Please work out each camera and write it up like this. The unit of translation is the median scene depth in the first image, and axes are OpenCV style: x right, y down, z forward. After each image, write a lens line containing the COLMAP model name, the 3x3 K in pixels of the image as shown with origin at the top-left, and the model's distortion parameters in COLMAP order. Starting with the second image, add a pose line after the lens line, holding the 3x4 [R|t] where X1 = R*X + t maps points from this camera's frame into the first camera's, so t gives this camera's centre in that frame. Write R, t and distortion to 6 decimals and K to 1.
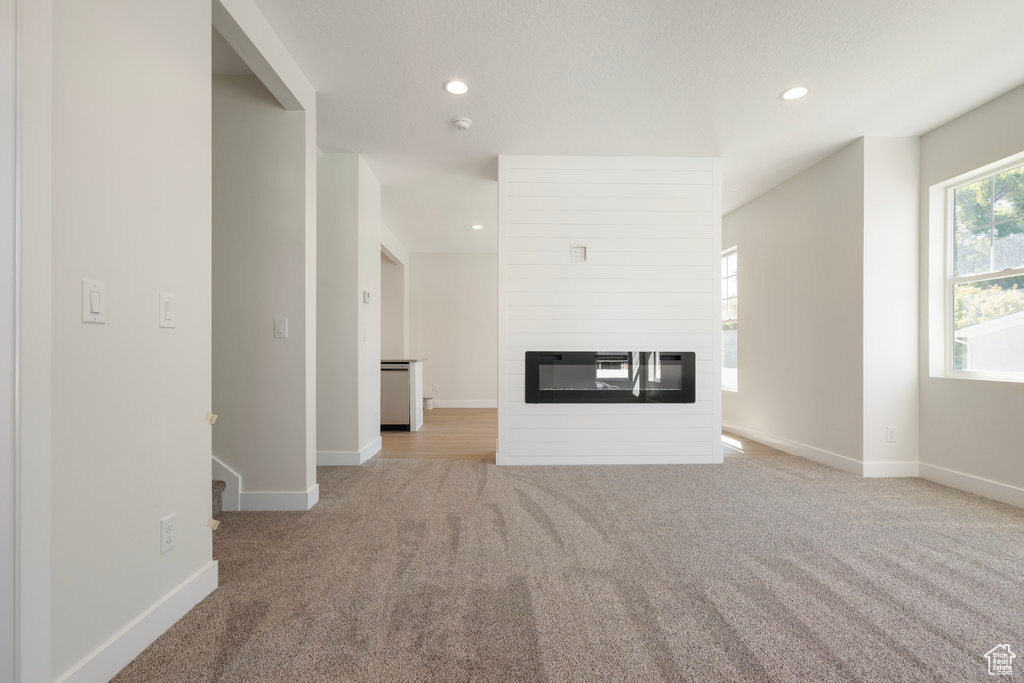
lens RADIAL K [[466.7, 0, 511.1], [0, 466.7, 349.5], [0, 0, 1]] dist [-0.002094, -0.000197]
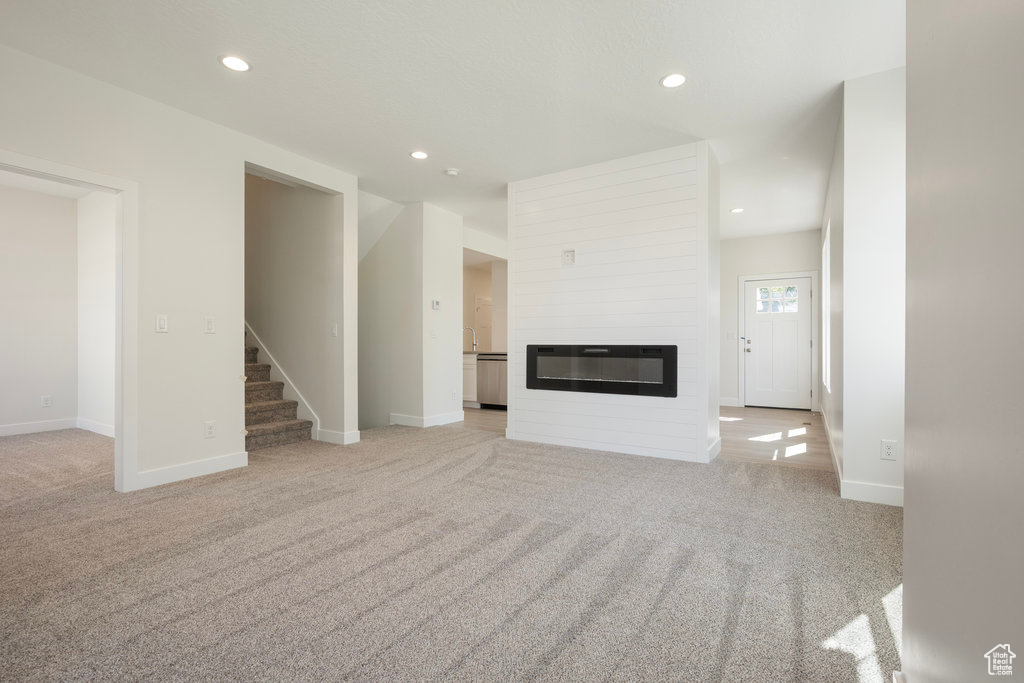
lens RADIAL K [[468.0, 0, 512.0], [0, 468.0, 341.5], [0, 0, 1]] dist [0.000910, 0.000126]
pose [[0.830264, -0.004586, -0.557352, 0.661792], [0.001728, 0.999983, -0.005653, 0.002444], [0.557368, 0.003730, 0.830257, -0.003806]]
